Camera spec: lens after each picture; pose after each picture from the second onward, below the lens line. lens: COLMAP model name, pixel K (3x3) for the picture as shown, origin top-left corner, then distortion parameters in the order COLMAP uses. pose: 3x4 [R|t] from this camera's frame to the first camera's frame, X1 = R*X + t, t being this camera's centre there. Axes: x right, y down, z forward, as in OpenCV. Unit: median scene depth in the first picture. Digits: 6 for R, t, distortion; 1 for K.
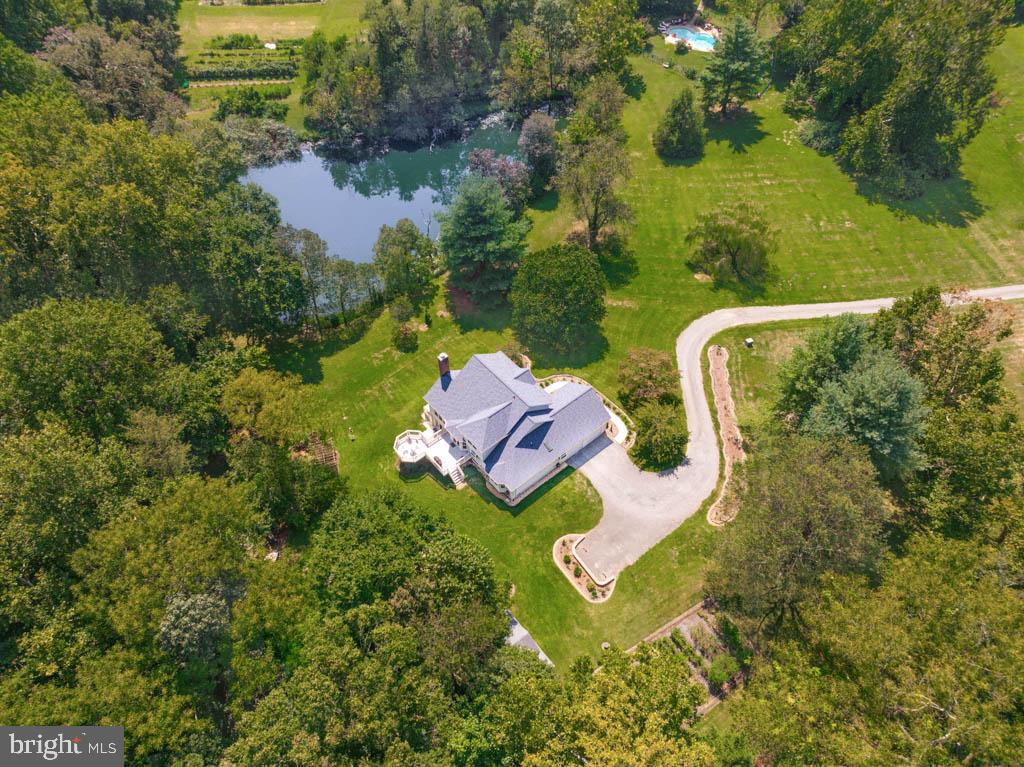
lens RADIAL K [[707.5, 0, 519.6], [0, 707.5, 380.6], [0, 0, 1]] dist [0.009570, 0.012622]
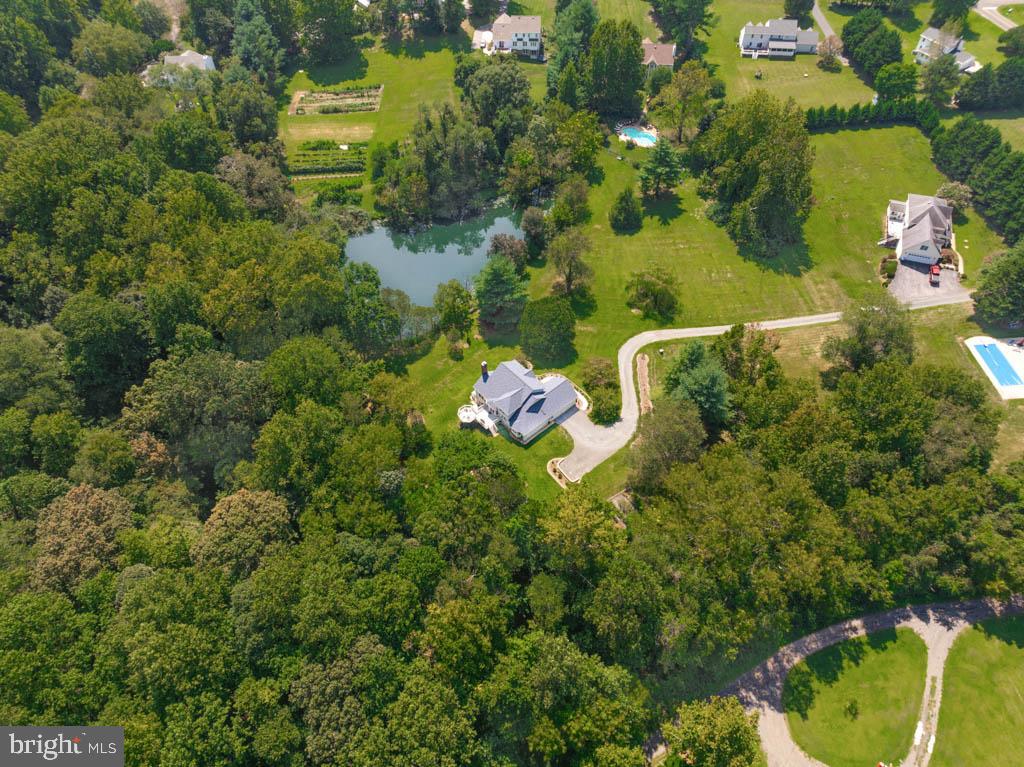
lens RADIAL K [[707.5, 0, 515.6], [0, 707.5, 381.7], [0, 0, 1]] dist [0.009570, 0.012622]
pose [[0.999828, -0.016939, 0.007556, -0.033604], [0.016941, 0.999856, -0.000107, 0.011092], [-0.007553, 0.000235, 0.999971, -0.632070]]
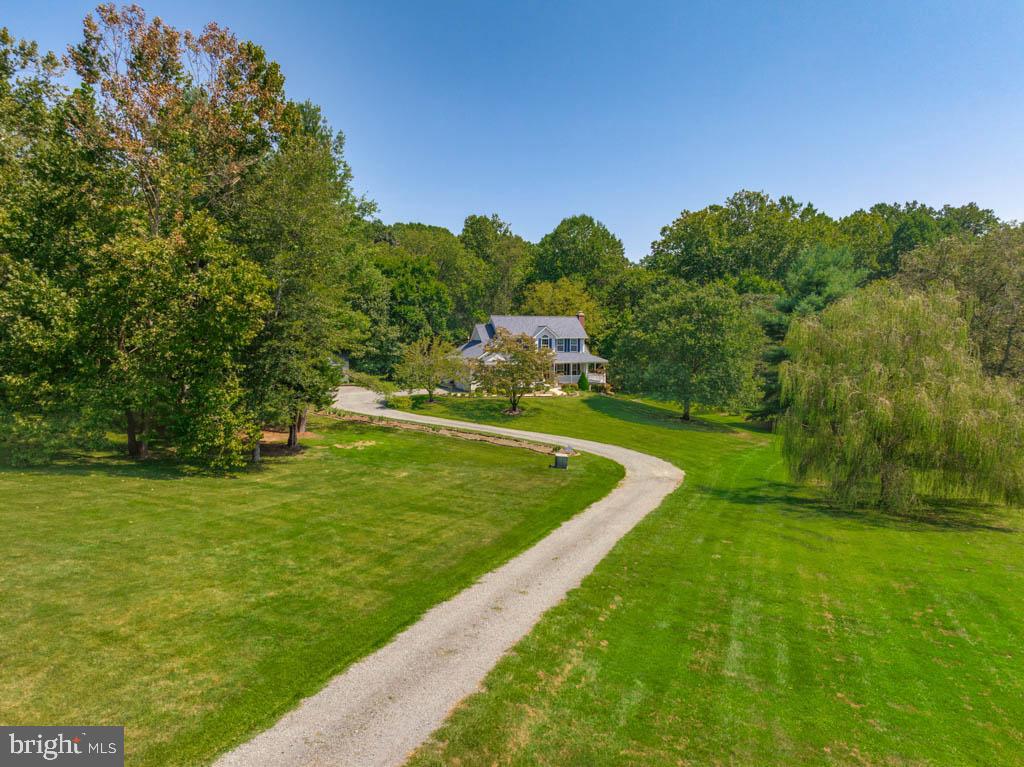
lens RADIAL K [[707.5, 0, 506.7], [0, 707.5, 378.7], [0, 0, 1]] dist [0.009570, 0.012622]
pose [[-0.394440, 0.064943, -0.916624, 0.685905], [-0.701215, 0.623410, 0.345915, -0.199818], [0.593897, 0.779193, -0.200358, 0.956747]]
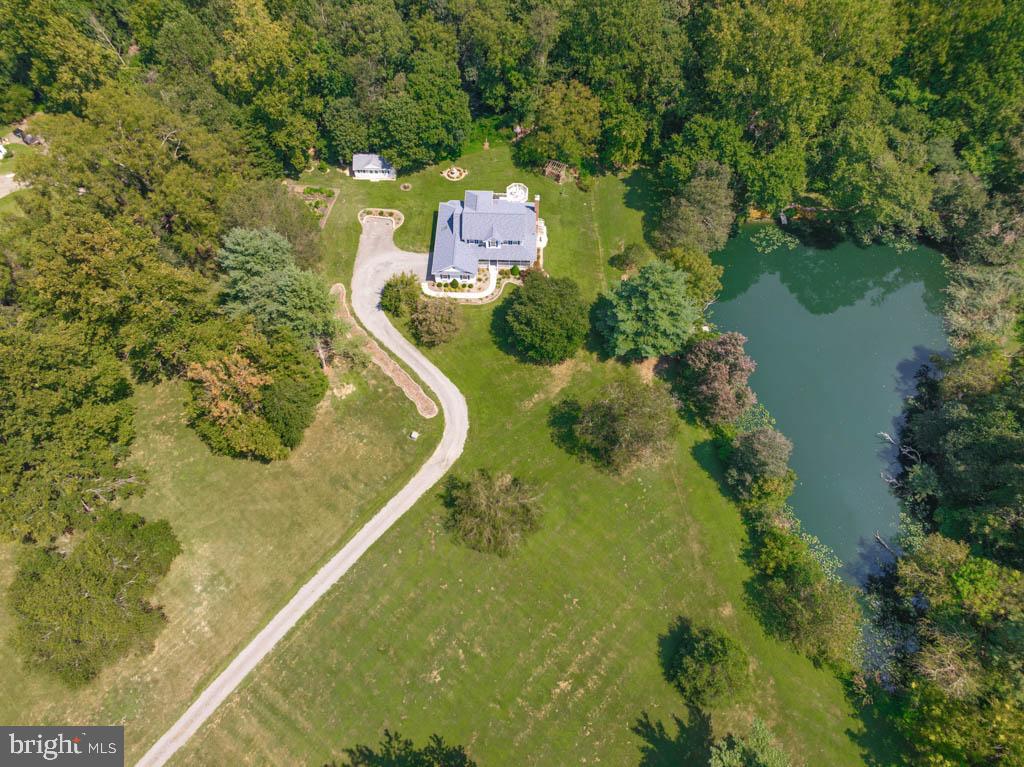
lens RADIAL K [[707.5, 0, 517.4], [0, 707.5, 377.7], [0, 0, 1]] dist [0.009570, 0.012622]
pose [[-0.667291, 0.649165, -0.365112, 0.517128], [-0.565814, -0.123063, 0.815297, -0.939129], [0.484331, 0.750627, 0.449426, 0.489909]]
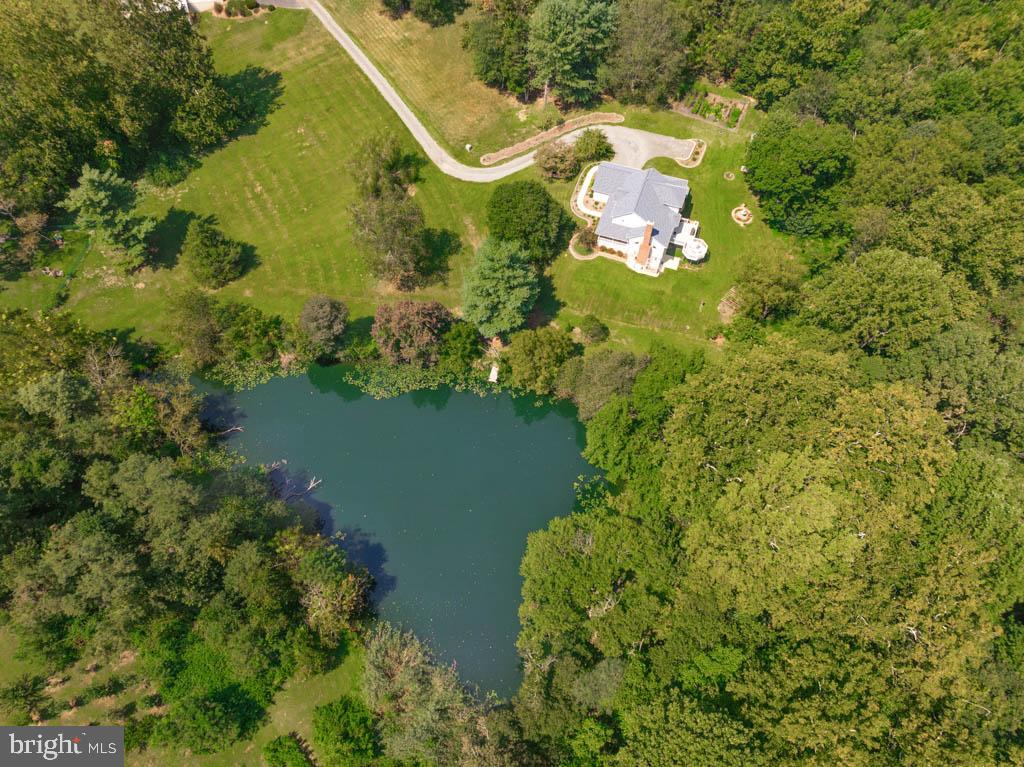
lens RADIAL K [[707.5, 0, 512.4], [0, 707.5, 377.7], [0, 0, 1]] dist [0.009570, 0.012622]
pose [[-0.508726, -0.735517, 0.447452, -0.630726], [0.669777, -0.011573, 0.742473, -0.965452], [-0.540922, 0.677408, 0.498519, 0.526354]]
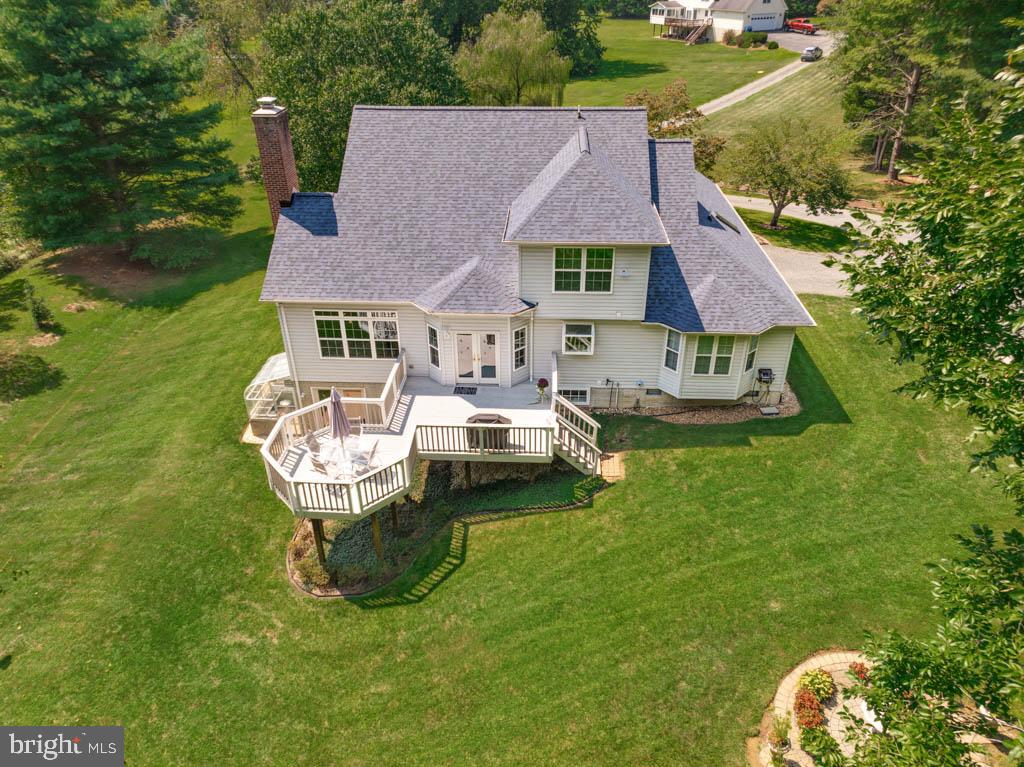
lens RADIAL K [[707.5, 0, 510.5], [0, 707.5, 394.4], [0, 0, 1]] dist [0.009570, 0.012622]
pose [[0.682711, -0.369617, 0.630308, -0.201655], [0.556975, 0.821595, -0.121493, 0.107238], [-0.472952, 0.434011, 0.766779, 0.631720]]
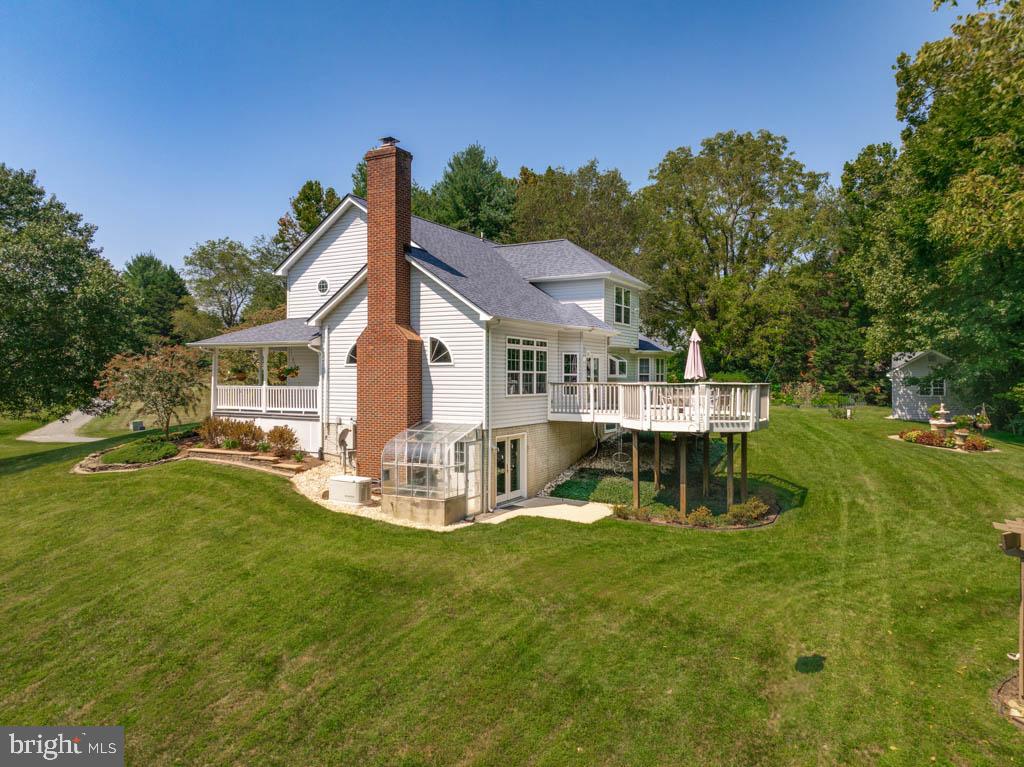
lens RADIAL K [[707.5, 0, 504.2], [0, 707.5, 379.8], [0, 0, 1]] dist [0.009570, 0.012622]
pose [[-0.353830, 0.003995, 0.935301, -0.280801], [0.710242, 0.651806, 0.265904, -0.016900], [-0.608572, 0.758375, -0.233466, 0.866463]]
